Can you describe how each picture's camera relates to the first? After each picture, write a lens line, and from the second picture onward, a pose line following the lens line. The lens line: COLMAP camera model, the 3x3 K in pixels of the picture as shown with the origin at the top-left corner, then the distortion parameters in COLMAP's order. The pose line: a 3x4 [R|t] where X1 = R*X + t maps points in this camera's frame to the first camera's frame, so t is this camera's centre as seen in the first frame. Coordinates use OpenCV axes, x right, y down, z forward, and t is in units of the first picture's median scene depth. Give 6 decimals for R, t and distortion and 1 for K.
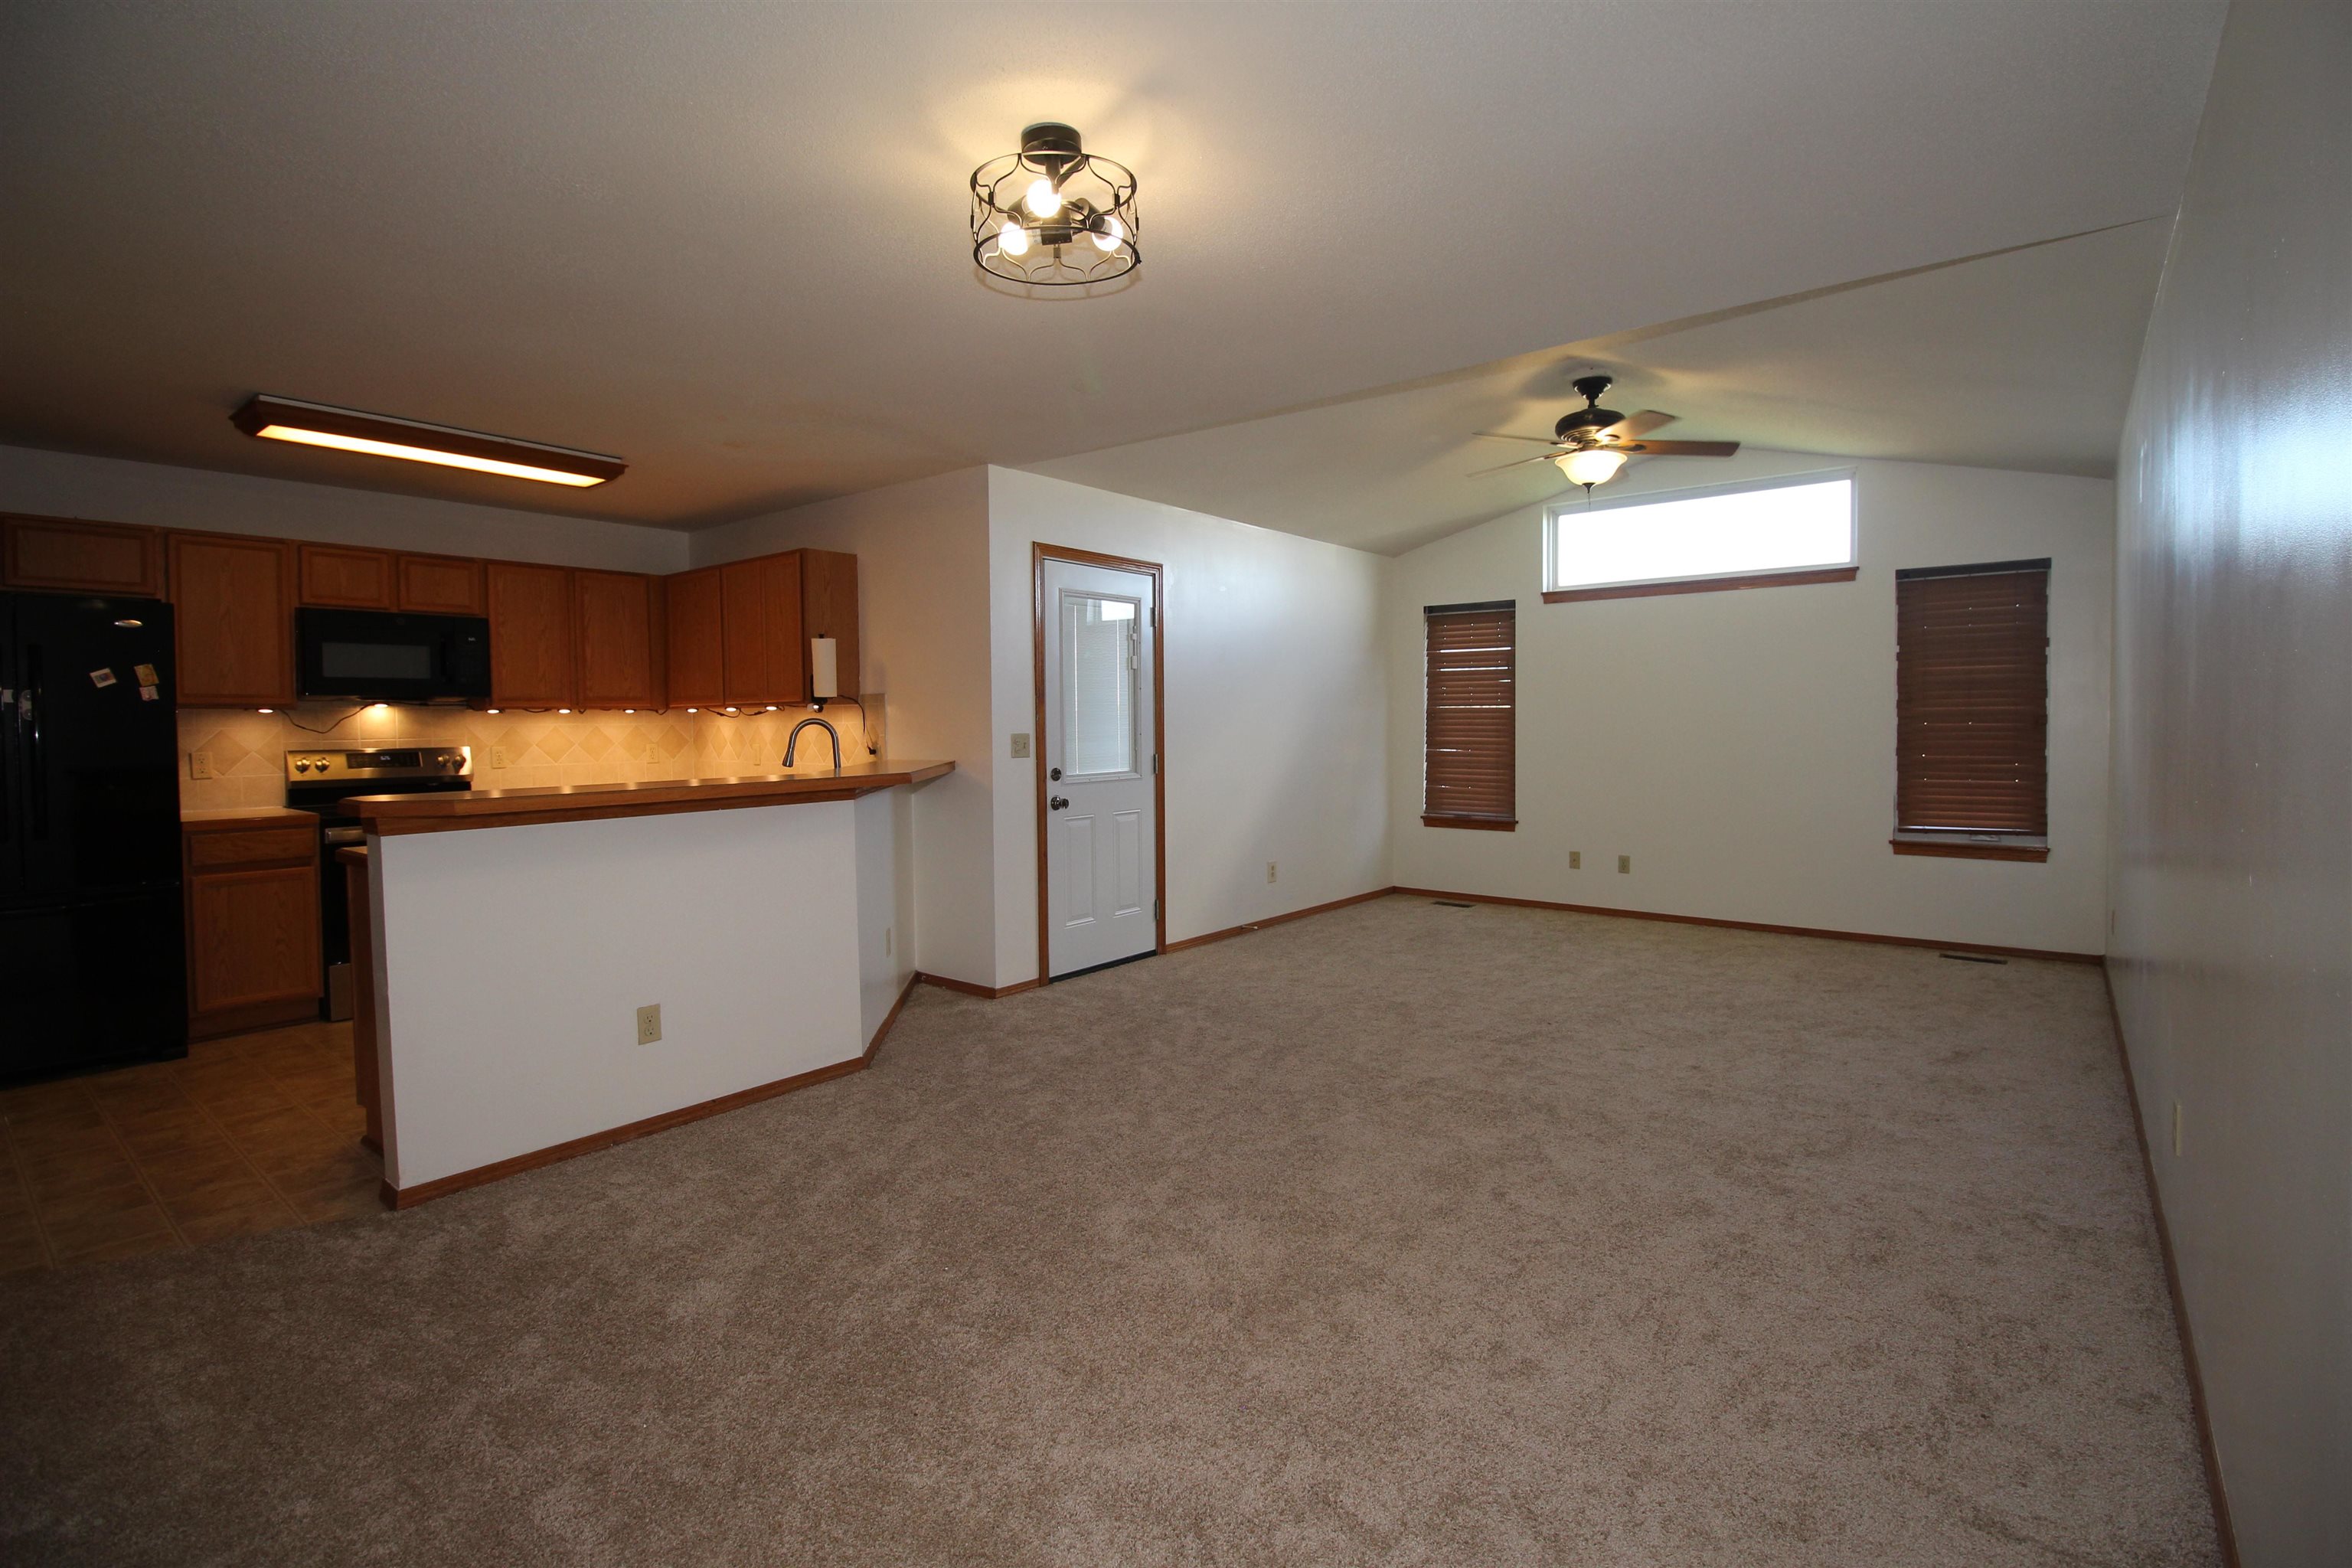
lens RADIAL K [[1090.1, 0, 1194.8], [0, 1090.1, 765.7], [0, 0, 1]] dist [-0.008745, -0.004723]
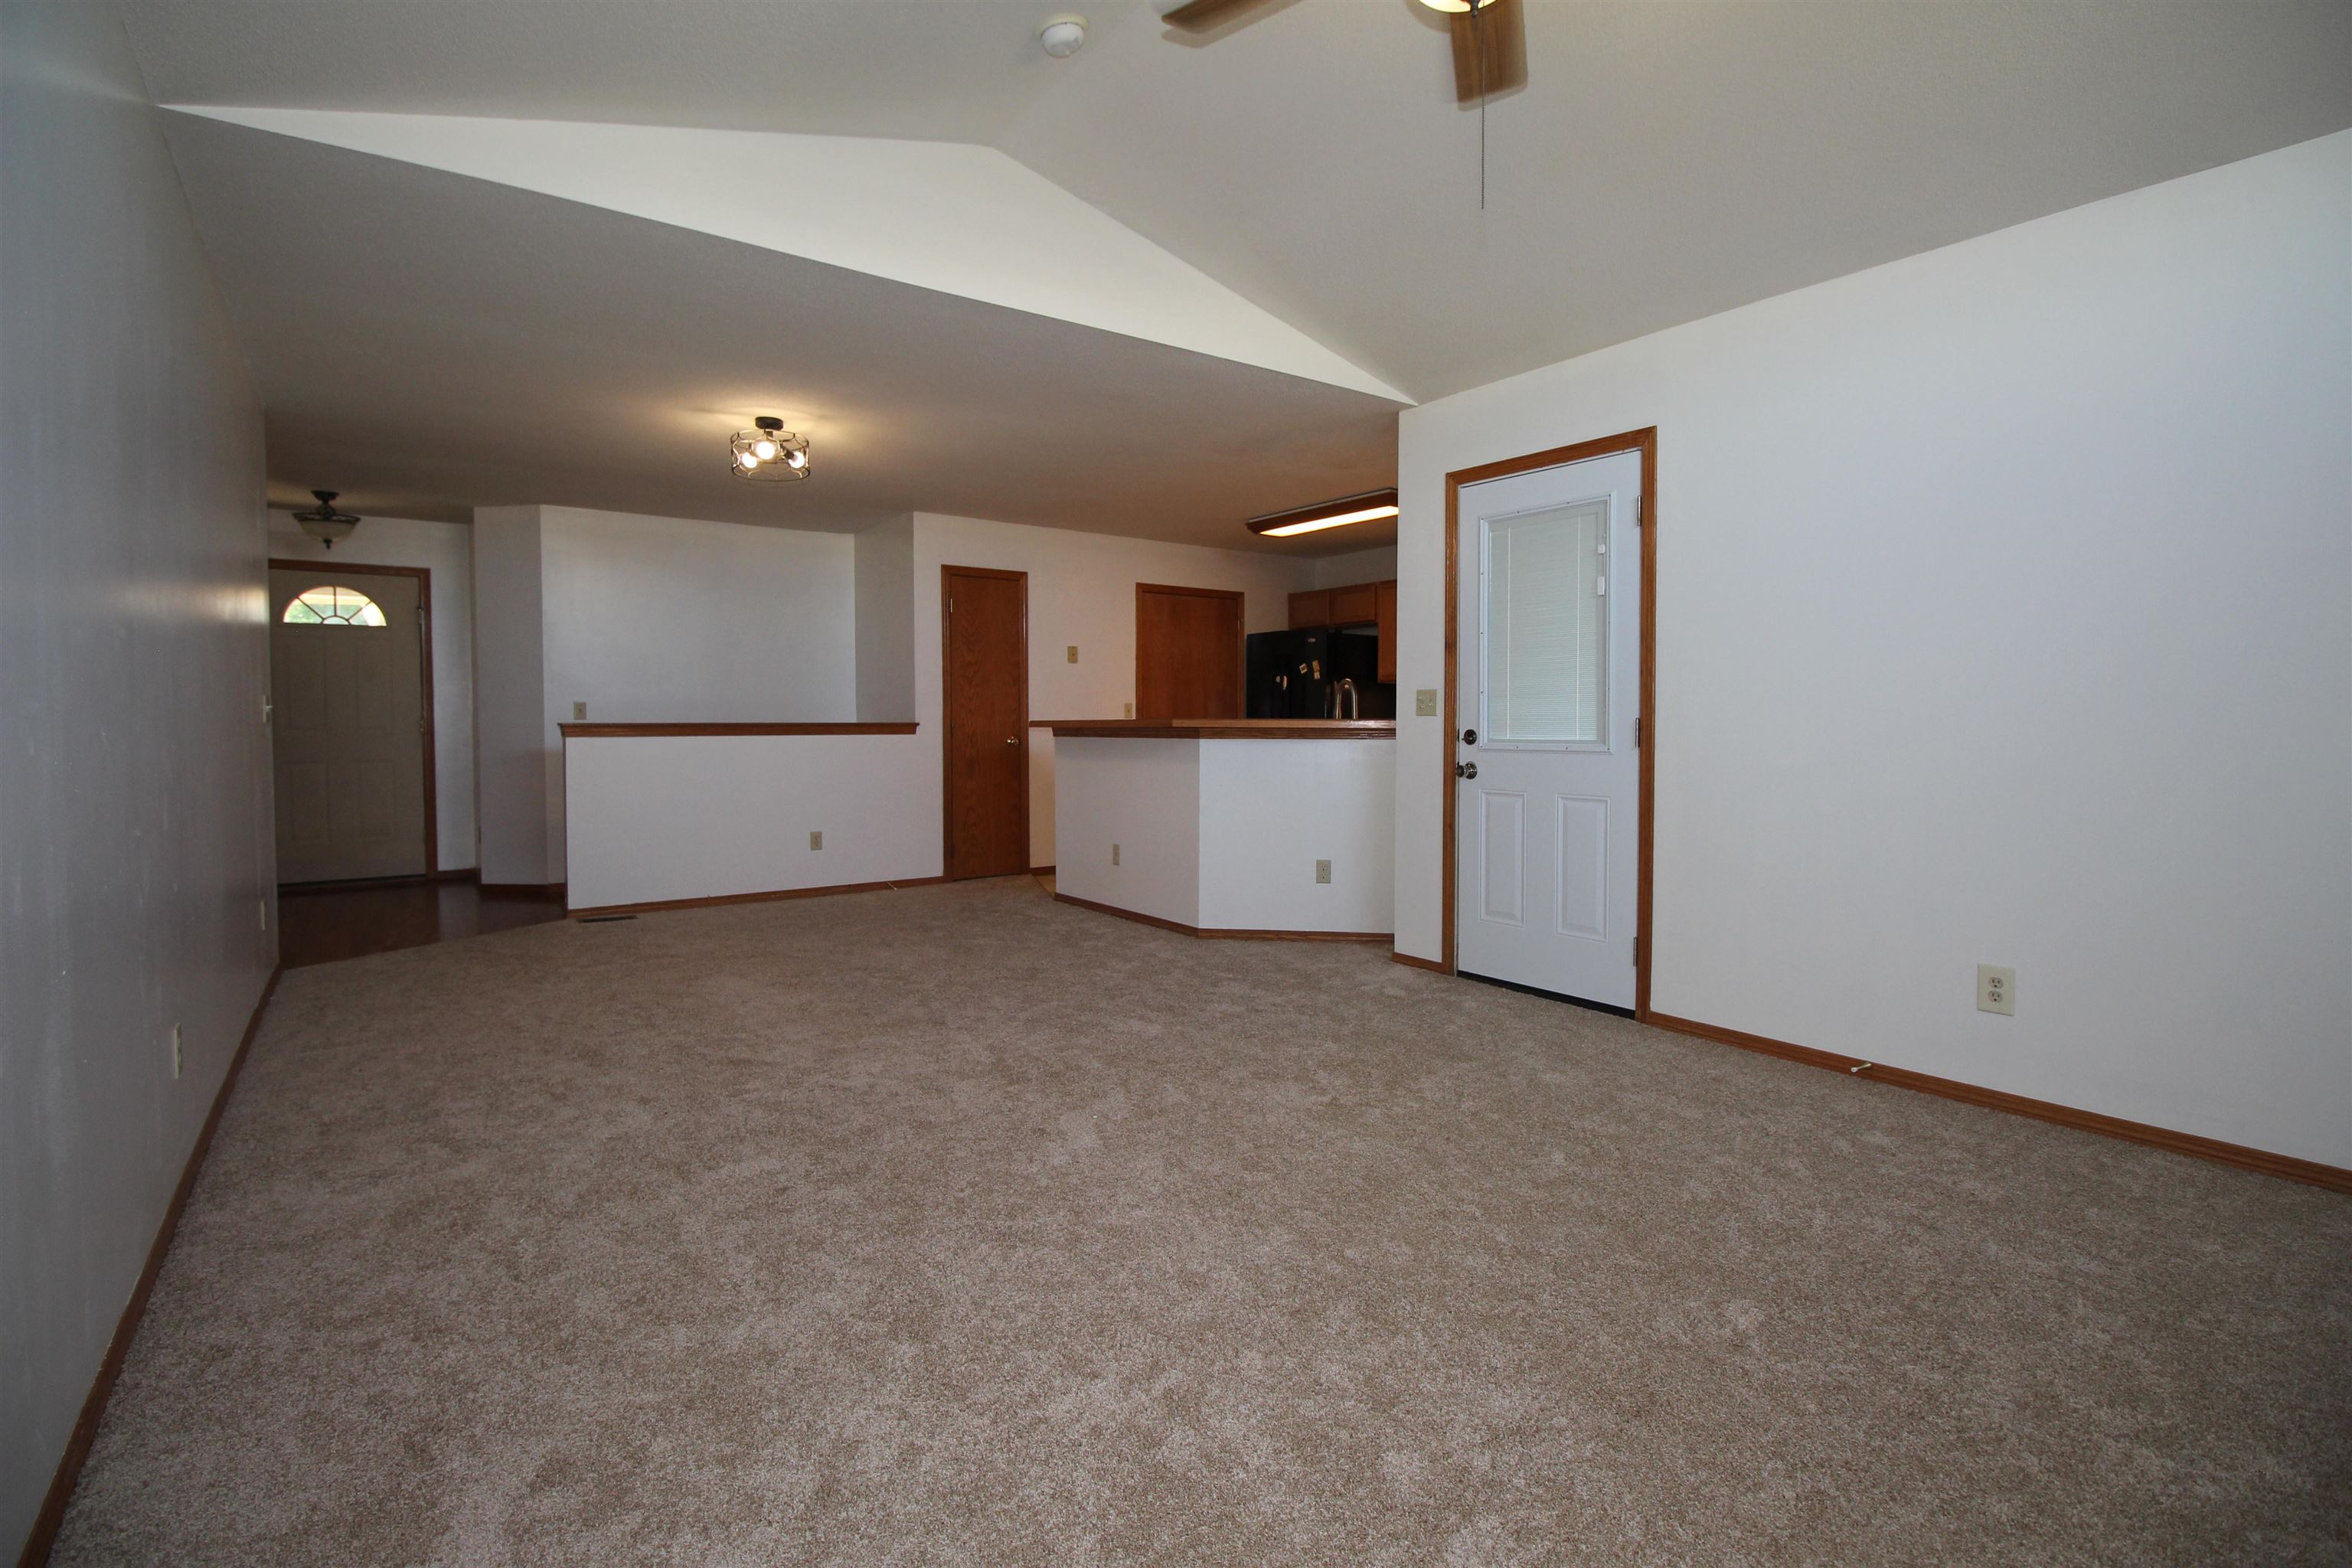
lens RADIAL K [[1090.1, 0, 1181.5], [0, 1090.1, 761.3], [0, 0, 1]] dist [-0.008745, -0.004723]
pose [[-0.270965, 0.045761, -0.961501, 0.770164], [-0.034888, 0.997746, 0.057318, -0.014249], [0.961957, 0.049076, -0.268758, 1.036118]]
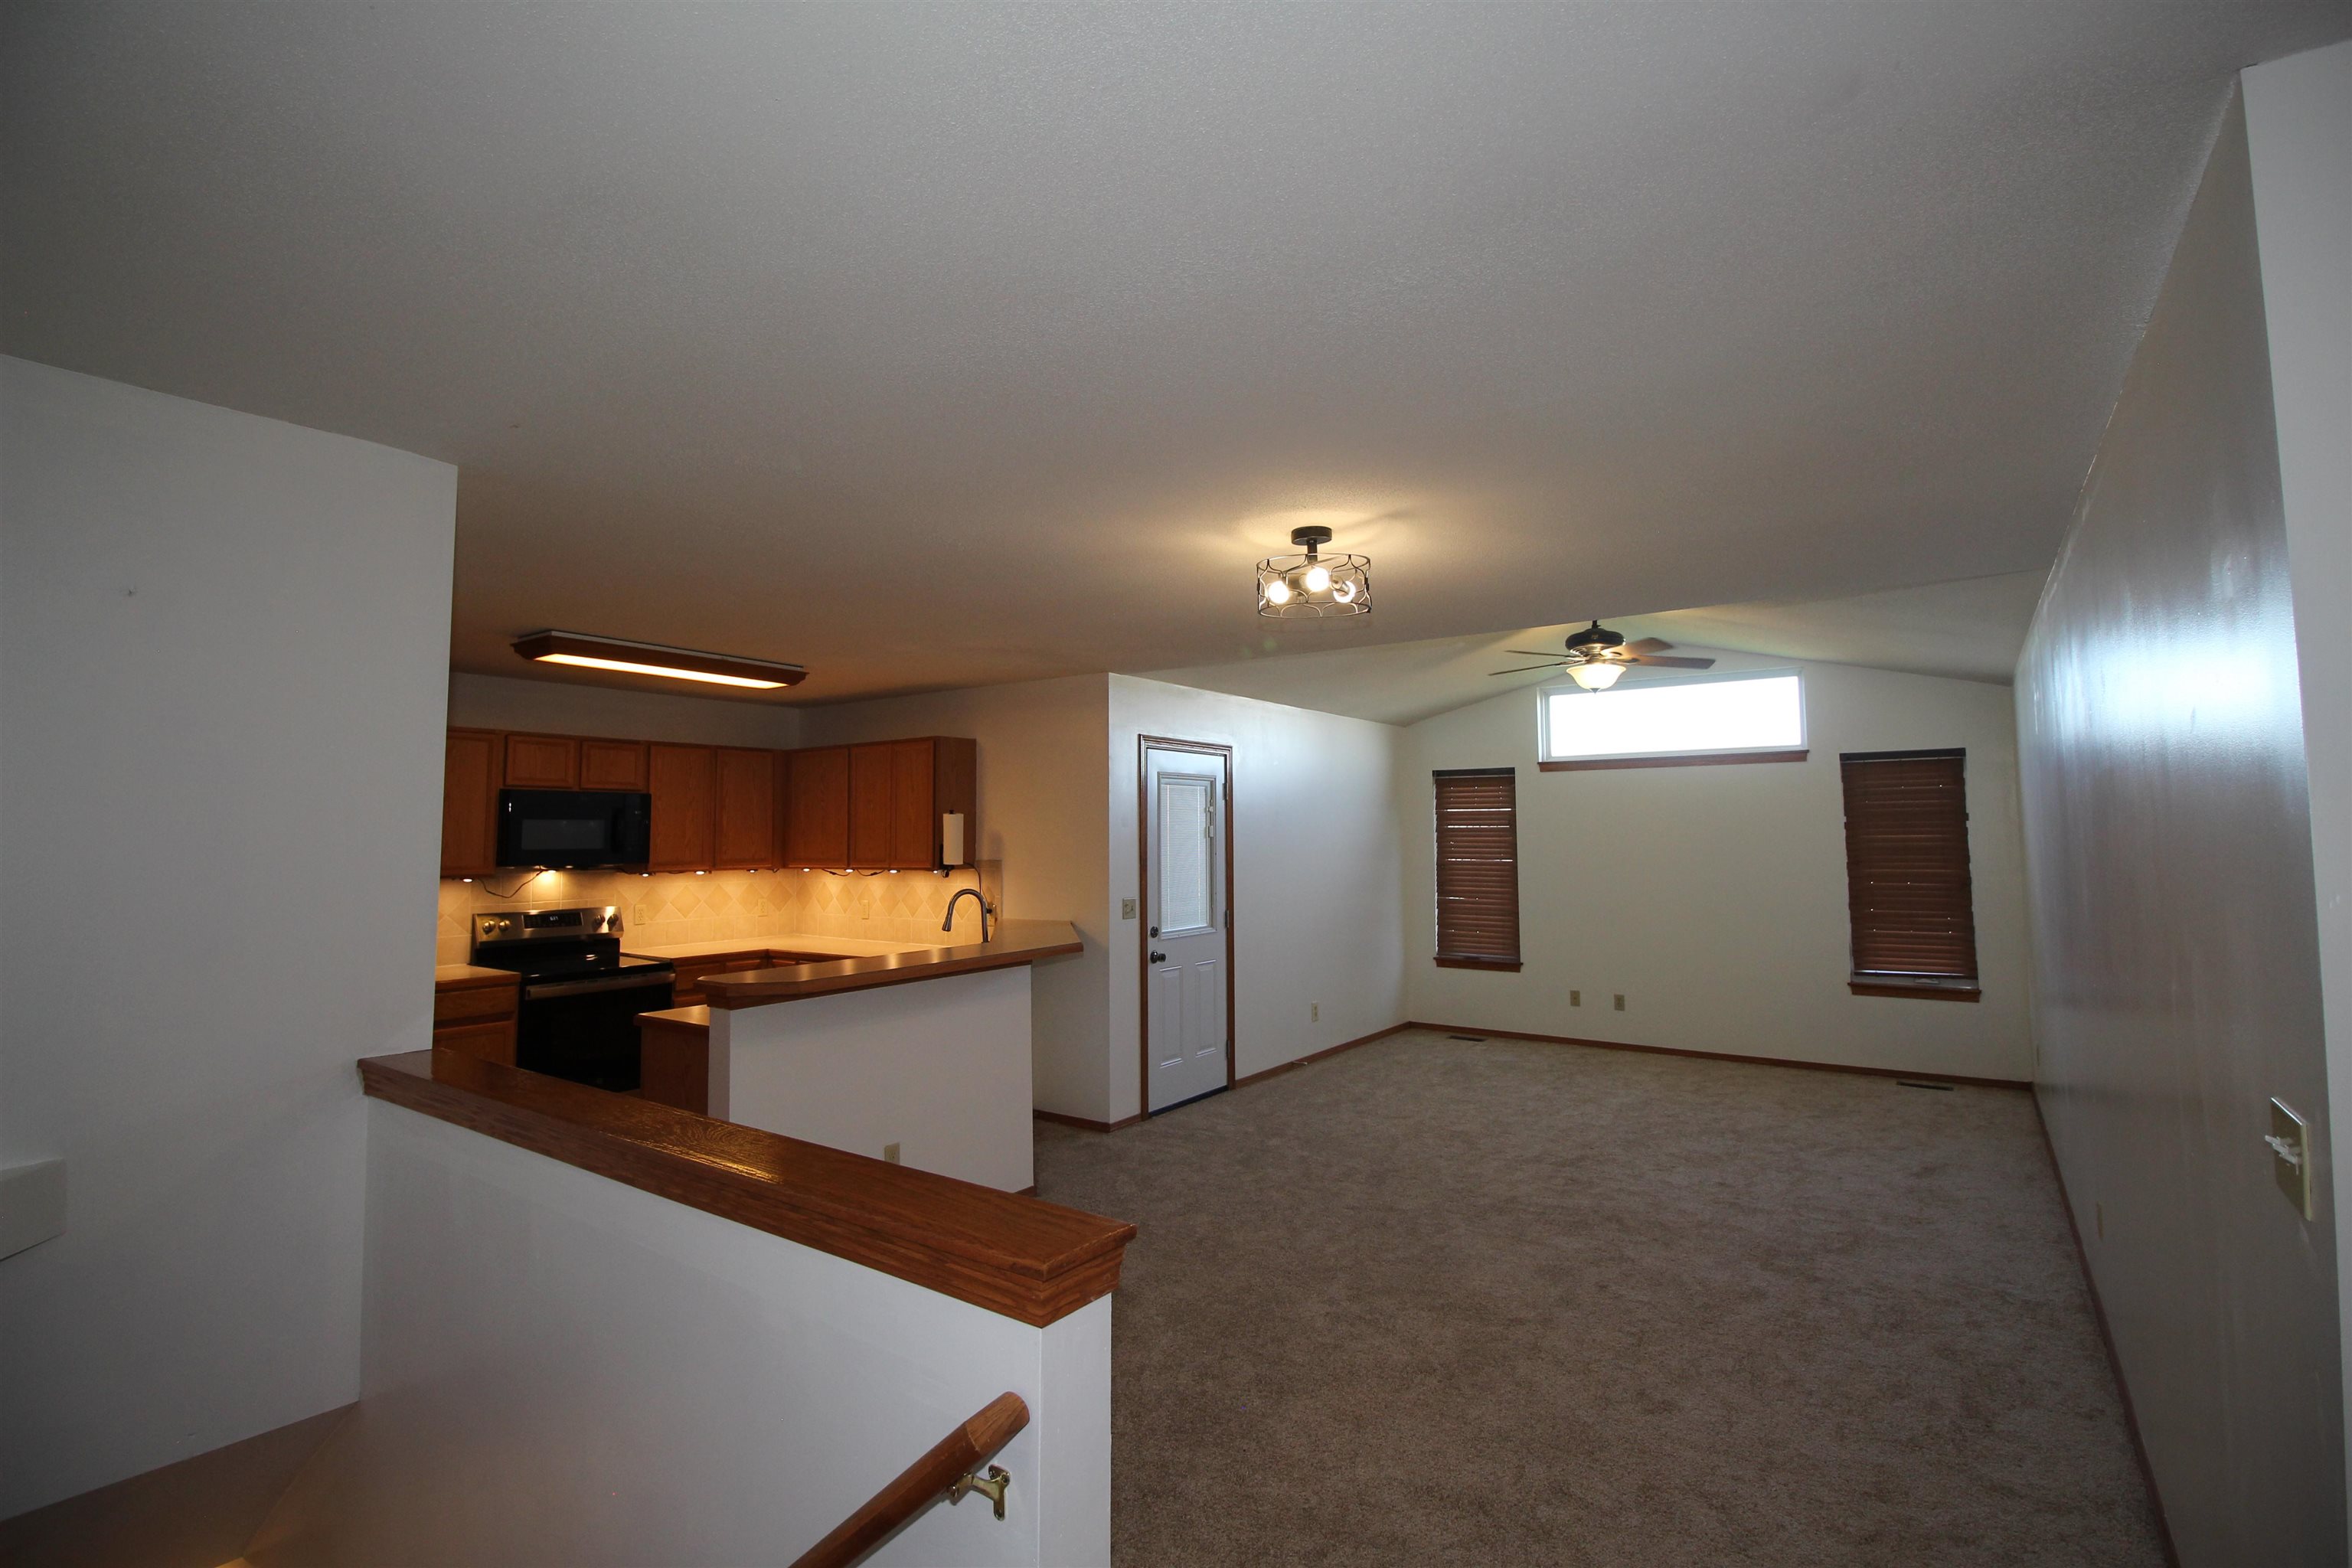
lens RADIAL K [[1090.1, 0, 1192.8], [0, 1090.1, 770.2], [0, 0, 1]] dist [-0.008745, -0.004723]
pose [[0.998440, 0.005920, 0.055525, -0.155239], [-0.000183, 0.994704, -0.102778, -0.045358], [-0.055840, 0.102607, 0.993153, -0.173112]]
